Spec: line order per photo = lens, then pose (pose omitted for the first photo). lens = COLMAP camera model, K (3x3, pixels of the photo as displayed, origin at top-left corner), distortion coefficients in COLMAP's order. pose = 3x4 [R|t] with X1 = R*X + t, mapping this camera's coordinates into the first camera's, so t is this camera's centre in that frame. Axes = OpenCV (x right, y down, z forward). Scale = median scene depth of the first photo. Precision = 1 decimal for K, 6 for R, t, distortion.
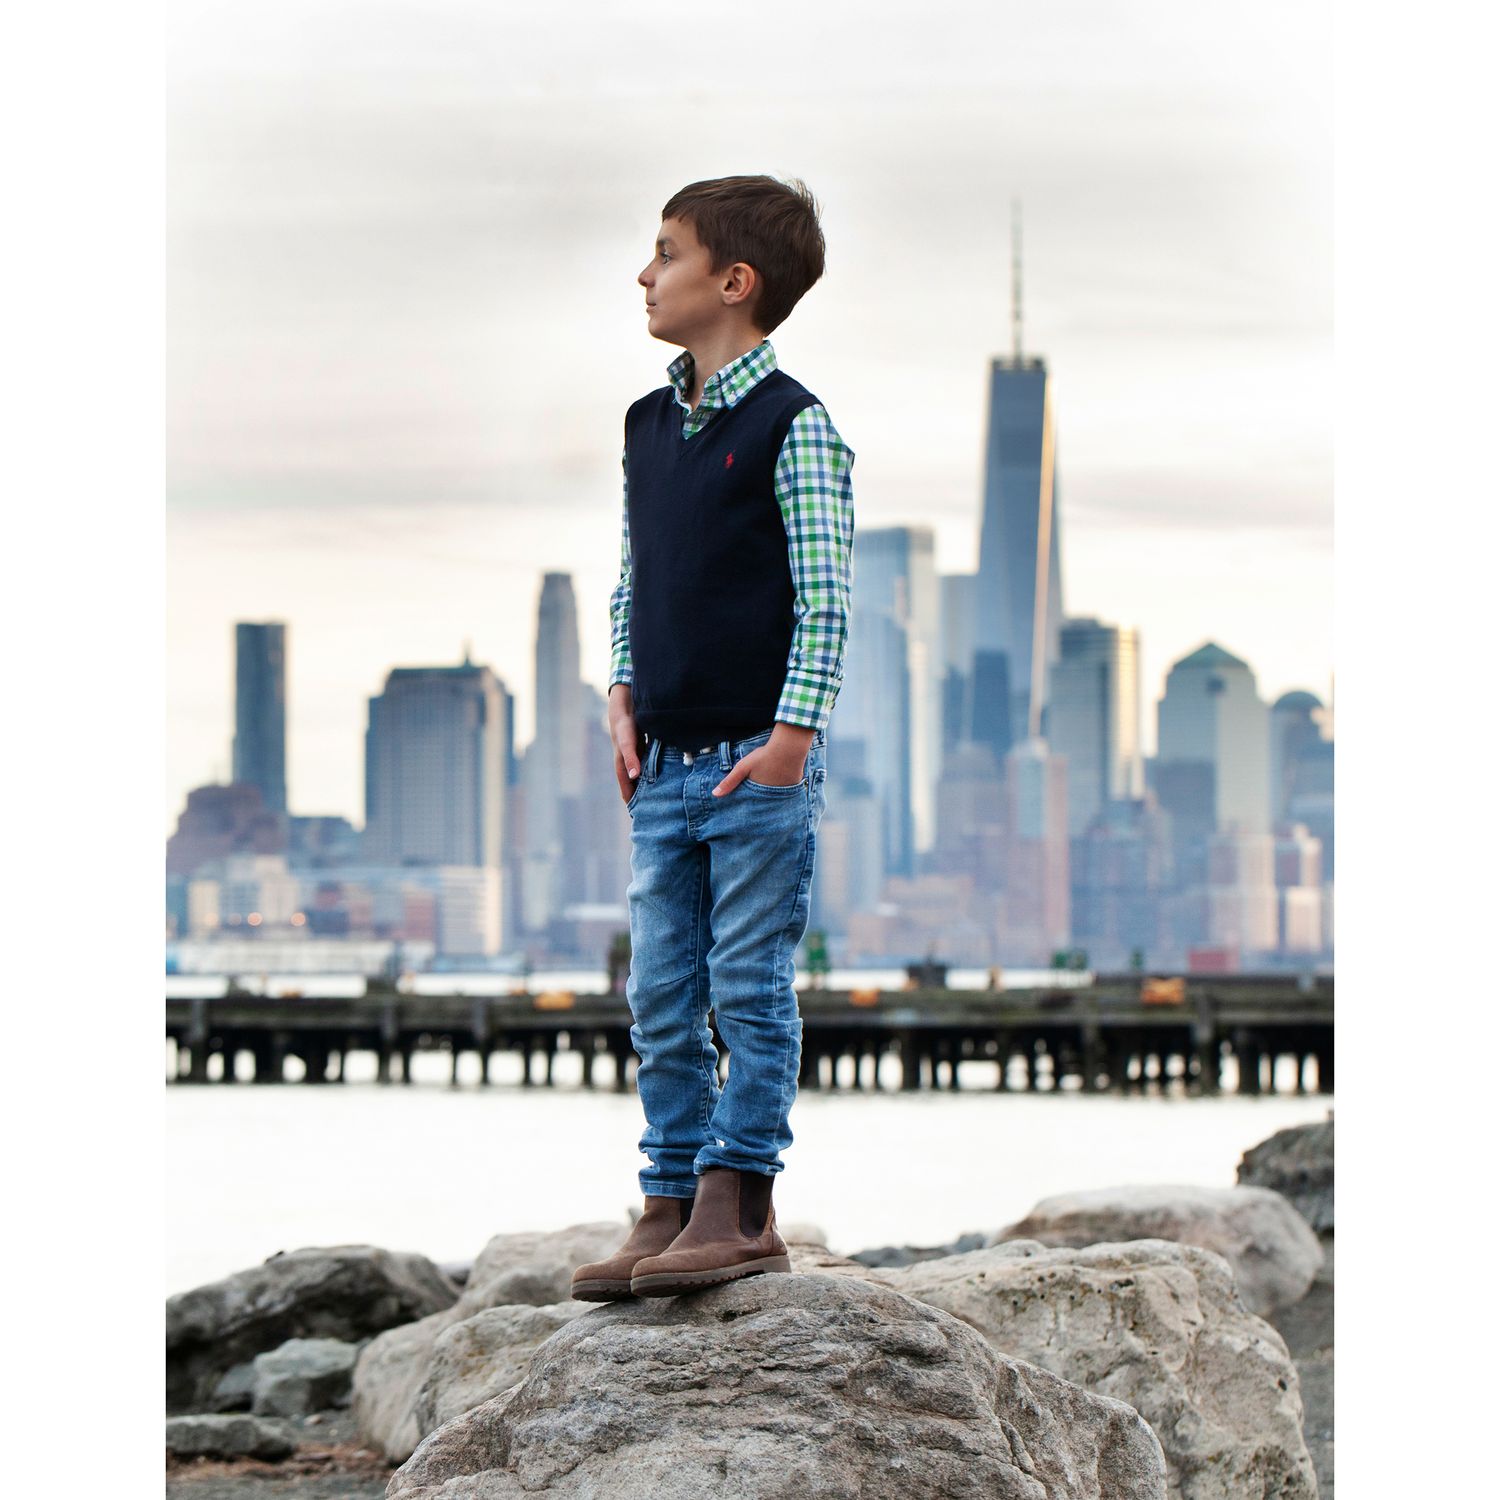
lens RADIAL K [[8915.5, 0, 750.0], [0, 8915.5, 750.0], [0, 0, 1]] dist [0.334122, -13.116736]
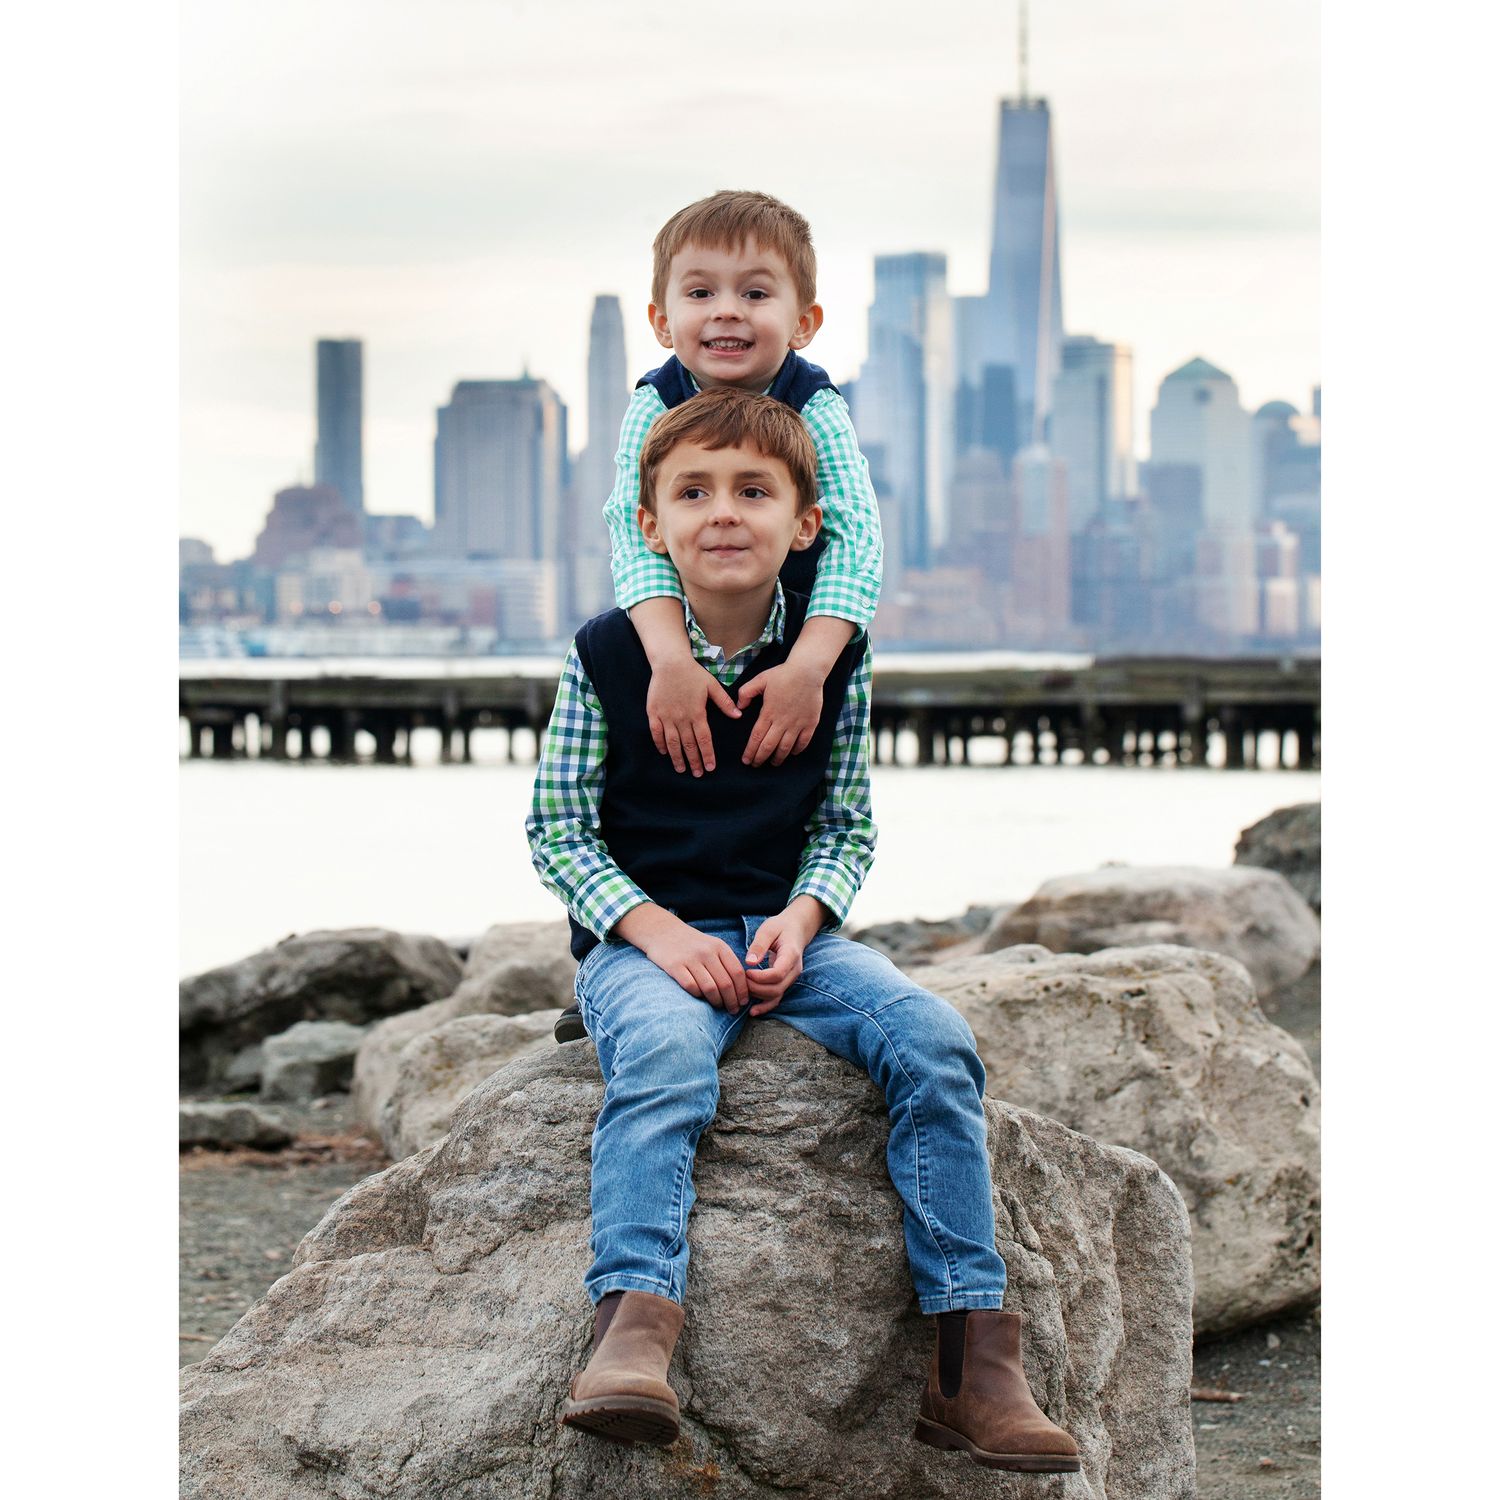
lens RADIAL K [[7104.9, 0, 681.5], [0, 7104.9, 750.2], [0, 0, 1]] dist [0.089984, 0.422431]
pose [[0.999834, -0.000020, -0.018233, 0.006593], [0.000725, 0.999252, 0.038670, 0.004595], [0.018218, -0.038677, 0.999086, 0.212949]]
